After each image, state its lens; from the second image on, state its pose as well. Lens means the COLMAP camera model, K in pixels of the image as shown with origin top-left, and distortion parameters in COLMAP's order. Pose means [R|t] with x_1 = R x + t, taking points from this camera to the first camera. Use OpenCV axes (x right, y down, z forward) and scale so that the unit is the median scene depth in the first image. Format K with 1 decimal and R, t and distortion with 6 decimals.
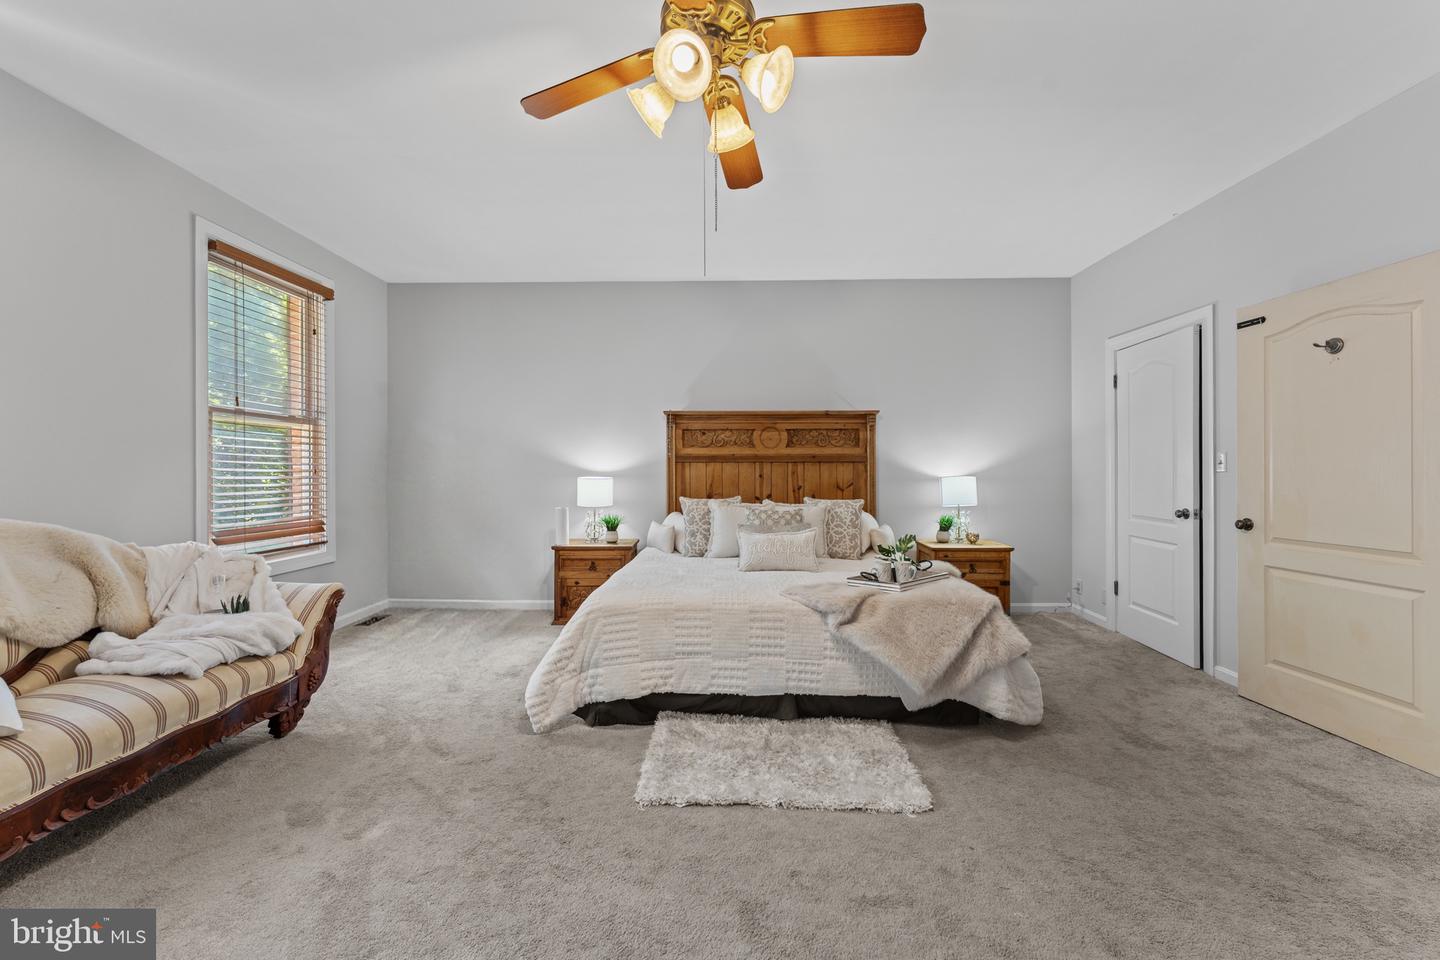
lens RADIAL K [[572.5, 0, 727.3], [0, 572.5, 470.2], [0, 0, 1]] dist [0.001304, -0.000658]
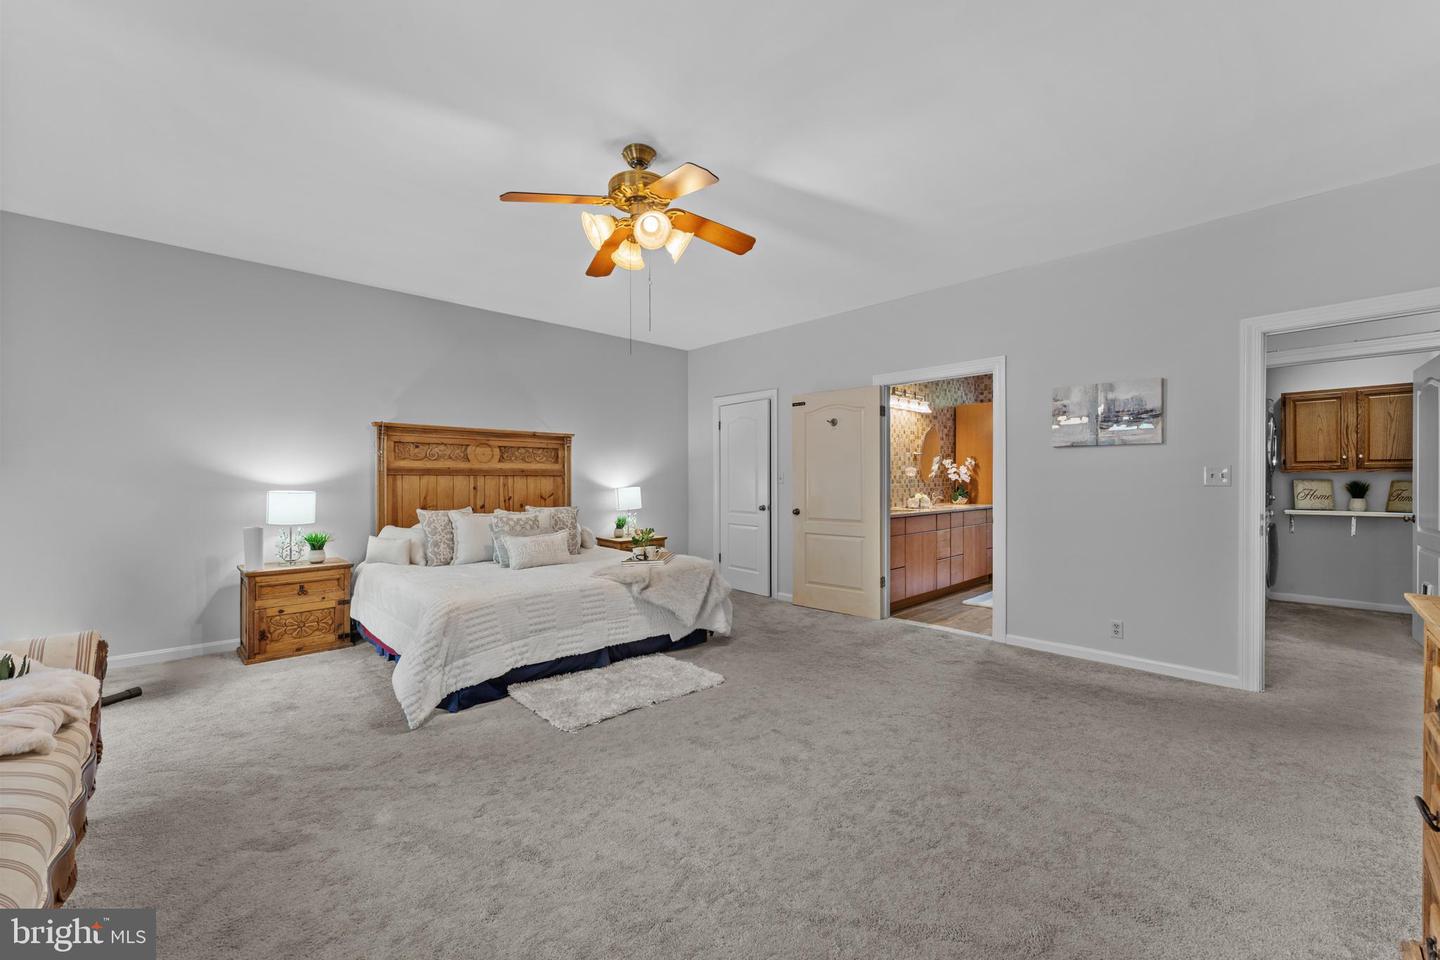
lens RADIAL K [[572.5, 0, 710.1], [0, 572.5, 481.0], [0, 0, 1]] dist [0.001304, -0.000658]
pose [[0.717105, -0.000802, 0.696965, -0.574416], [-0.000233, 0.999999, 0.001391, -0.007692], [-0.696965, -0.001160, 0.717104, -0.134940]]
